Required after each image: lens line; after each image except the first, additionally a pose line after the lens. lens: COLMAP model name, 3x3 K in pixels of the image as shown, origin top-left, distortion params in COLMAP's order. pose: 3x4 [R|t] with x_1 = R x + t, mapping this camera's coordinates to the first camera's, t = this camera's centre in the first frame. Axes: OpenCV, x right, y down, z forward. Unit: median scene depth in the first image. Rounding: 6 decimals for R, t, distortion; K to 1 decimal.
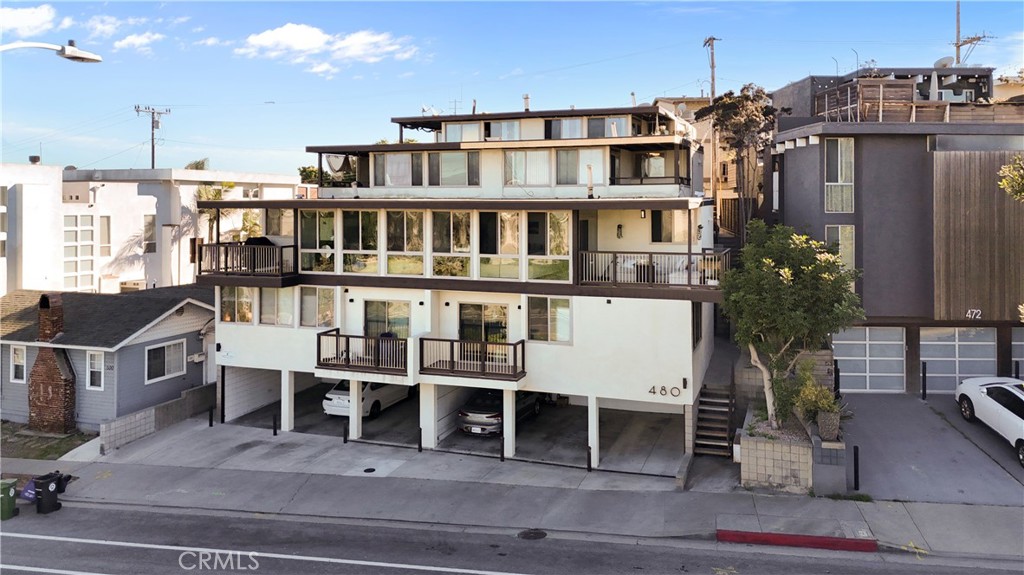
lens RADIAL K [[781.3, 0, 515.0], [0, 781.3, 286.0], [0, 0, 1]] dist [0.040635, -0.003779]
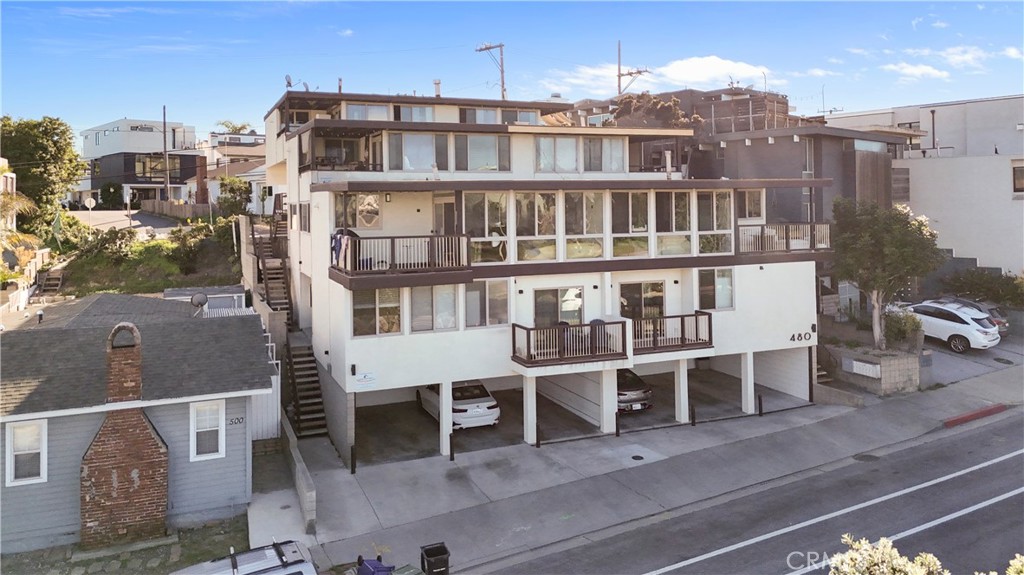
lens RADIAL K [[781.3, 0, 515.0], [0, 781.3, 286.0], [0, 0, 1]] dist [0.040635, -0.003779]
pose [[0.734225, -0.078301, 0.674376, -0.835287], [0.085458, 0.996085, 0.022611, -0.009556], [-0.673506, 0.041029, 0.738042, 0.341047]]
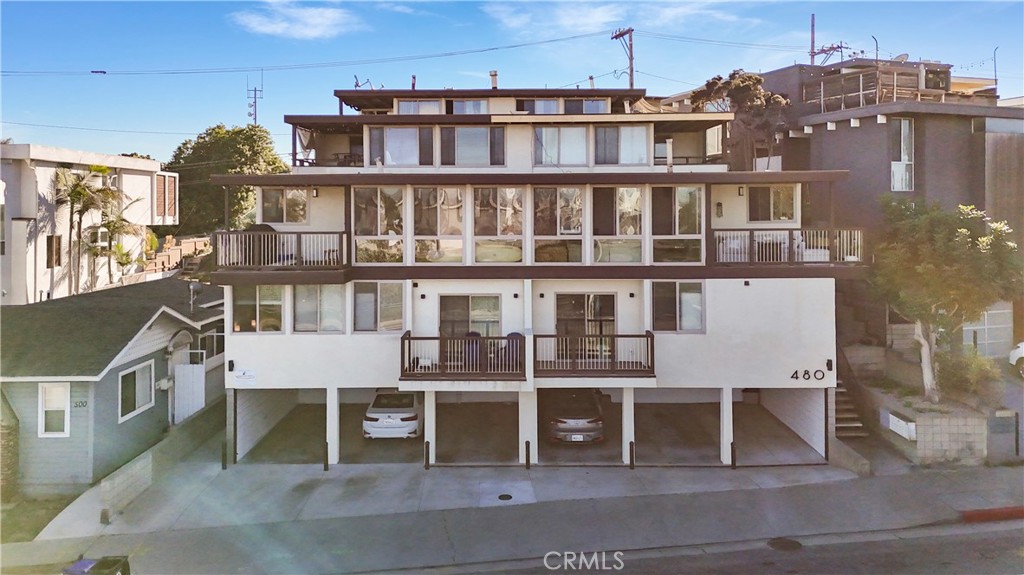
lens RADIAL K [[777.2, 0, 512.0], [0, 777.2, 287.5], [0, 0, 1]] dist [0.035941, -0.005231]
pose [[0.942162, -0.037120, 0.333095, -0.398790], [0.039088, 0.999235, 0.000792, 0.011938], [-0.332870, 0.012274, 0.942893, 0.197001]]
